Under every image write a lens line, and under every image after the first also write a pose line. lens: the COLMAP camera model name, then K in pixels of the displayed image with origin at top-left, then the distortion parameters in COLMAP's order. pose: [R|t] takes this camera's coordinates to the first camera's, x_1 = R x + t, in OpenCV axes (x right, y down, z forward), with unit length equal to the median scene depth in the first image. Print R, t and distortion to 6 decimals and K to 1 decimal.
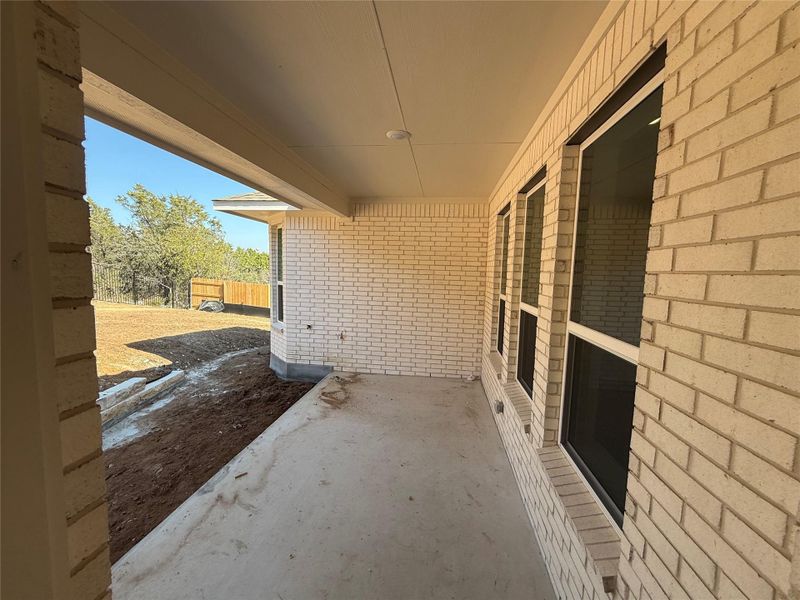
lens RADIAL K [[330.5, 0, 400.0], [0, 330.5, 300.0], [0, 0, 1]] dist [-0.001023, 0.000193]
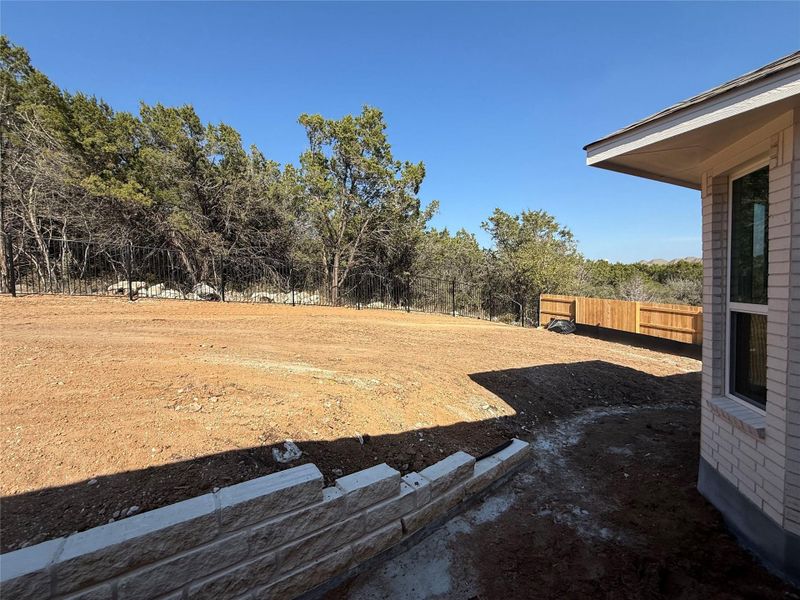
lens RADIAL K [[330.5, 0, 400.0], [0, 330.5, 300.0], [0, 0, 1]] dist [-0.001023, 0.000193]
pose [[0.571277, -0.004585, -0.820745, -0.093310], [-0.031476, 0.999126, -0.027490, -0.012144], [0.820154, 0.041538, 0.570634, 0.143675]]
